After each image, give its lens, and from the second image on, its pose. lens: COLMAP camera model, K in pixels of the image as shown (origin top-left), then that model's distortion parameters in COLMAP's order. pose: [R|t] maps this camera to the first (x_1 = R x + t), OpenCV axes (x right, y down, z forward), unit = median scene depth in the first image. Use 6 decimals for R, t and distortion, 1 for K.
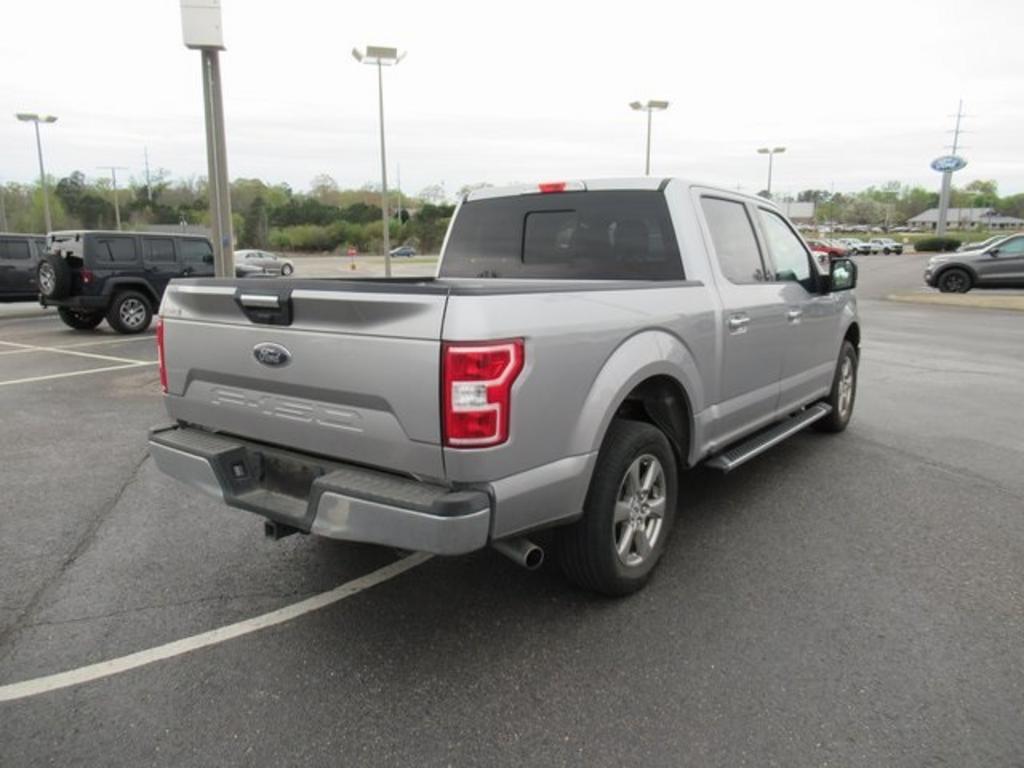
lens RADIAL K [[753.5, 0, 507.6], [0, 753.5, 384.0], [0, 0, 1]] dist [0.009260, -0.008525]
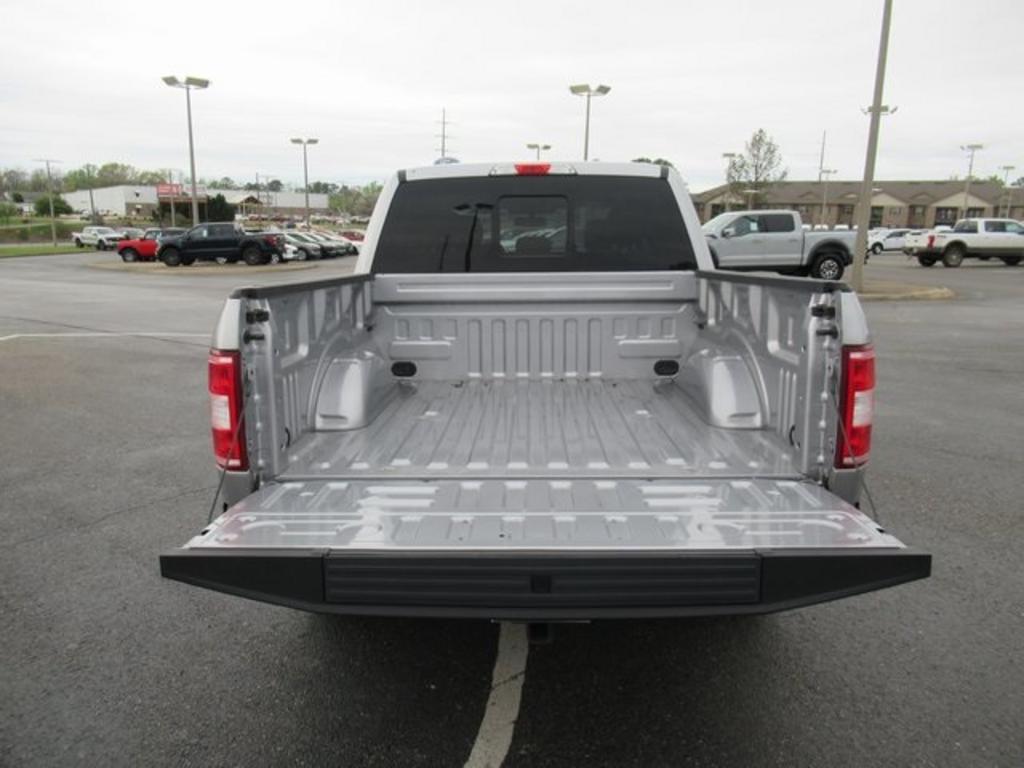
lens RADIAL K [[753.5, 0, 506.3], [0, 753.5, 386.5], [0, 0, 1]] dist [0.009260, -0.008525]
pose [[0.819085, -0.112745, 0.562484, -0.472699], [0.103814, 0.993440, 0.047954, -0.049167], [-0.564200, 0.019115, 0.825417, 0.274538]]
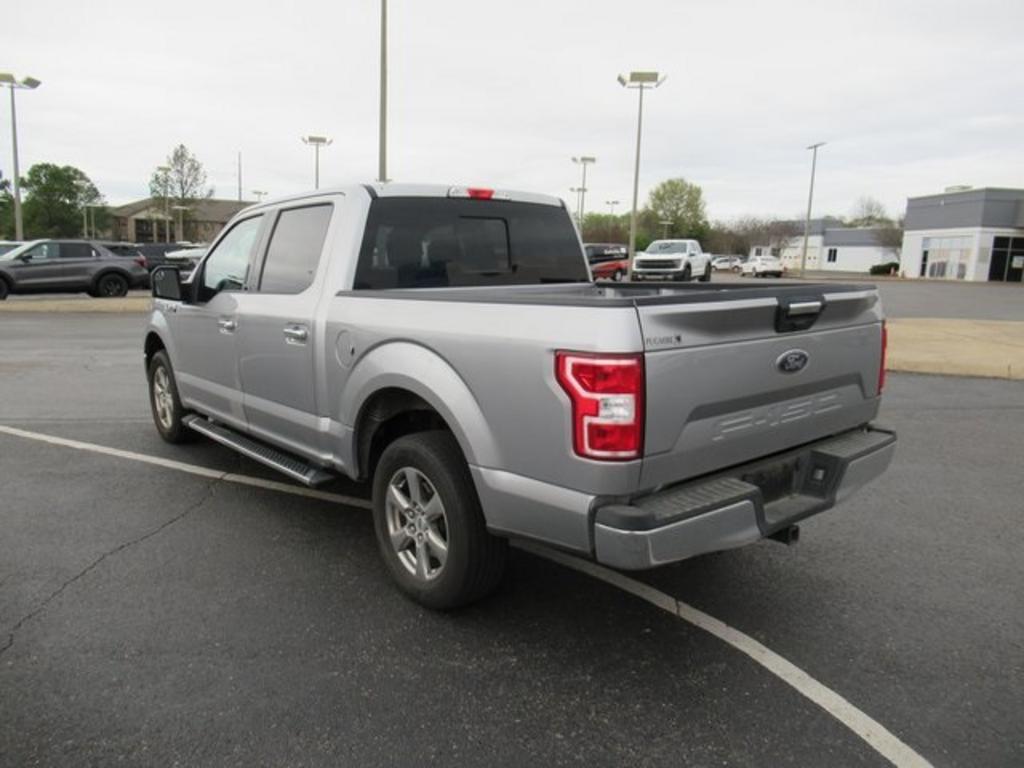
lens RADIAL K [[753.5, 0, 508.1], [0, 753.5, 385.1], [0, 0, 1]] dist [0.009260, -0.008525]
pose [[0.232514, -0.162132, 0.958984, -0.879296], [0.166860, 0.978038, 0.124897, -0.125978], [-0.958173, 0.130976, 0.254461, 0.712065]]
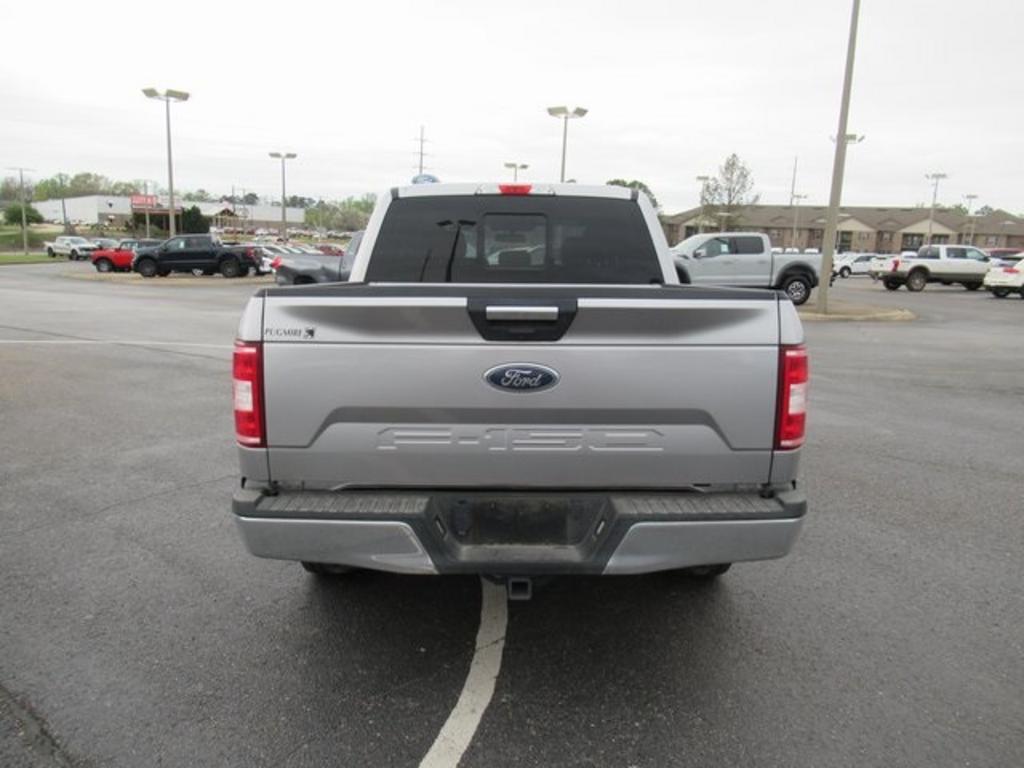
lens RADIAL K [[753.5, 0, 505.5], [0, 753.5, 389.0], [0, 0, 1]] dist [0.009260, -0.008525]
pose [[0.801574, -0.091612, 0.590835, -0.524231], [0.090387, 0.995402, 0.031716, -0.034301], [-0.591024, 0.027981, 0.806169, 0.219116]]
